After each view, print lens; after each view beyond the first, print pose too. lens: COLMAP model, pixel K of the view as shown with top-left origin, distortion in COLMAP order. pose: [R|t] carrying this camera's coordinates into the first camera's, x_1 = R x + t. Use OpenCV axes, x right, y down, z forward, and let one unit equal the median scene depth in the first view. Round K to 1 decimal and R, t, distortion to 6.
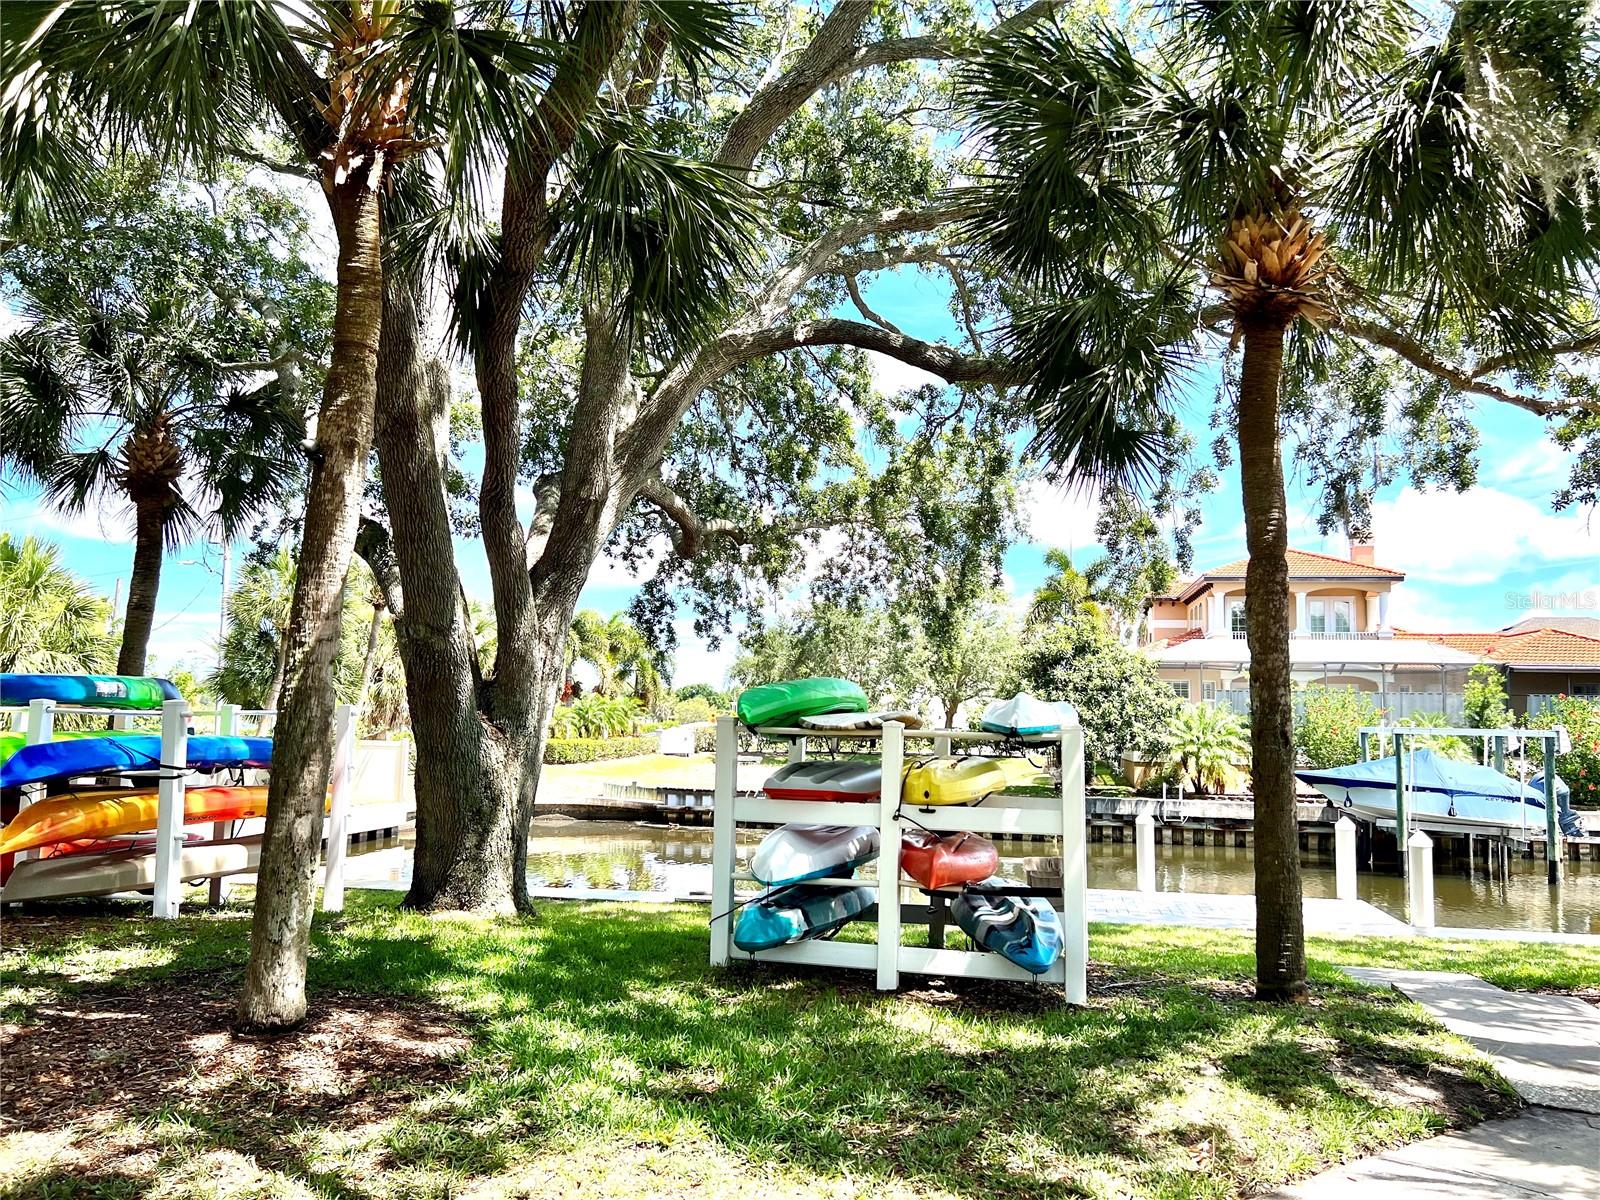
lens RADIAL K [[1222.7, 0, 793.8], [0, 1222.7, 597.8], [0, 0, 1]] dist [0.030672, -0.024331]
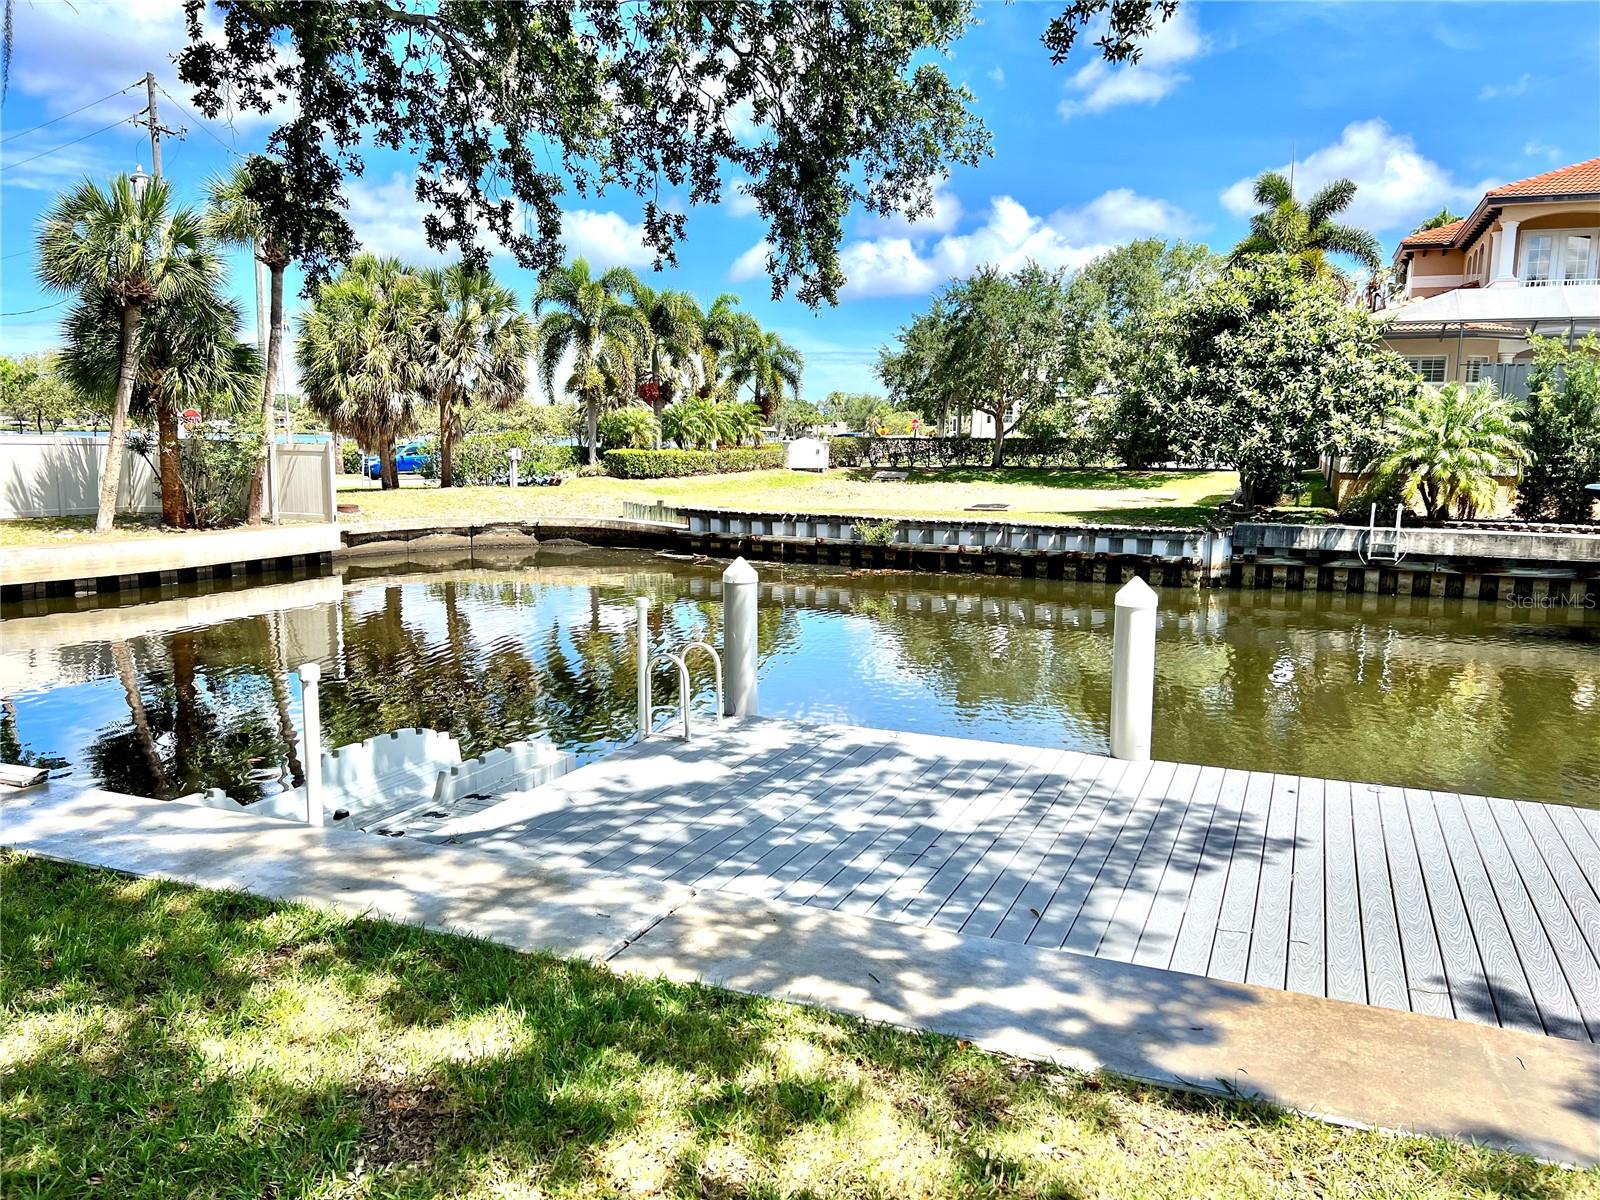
lens RADIAL K [[1222.7, 0, 803.3], [0, 1222.7, 605.9], [0, 0, 1]] dist [0.030672, -0.024331]
pose [[0.979864, 0.019741, -0.198689, 0.128547], [0.026943, 0.972927, 0.229537, 0.042384], [0.197841, -0.230268, 0.952804, 0.281432]]
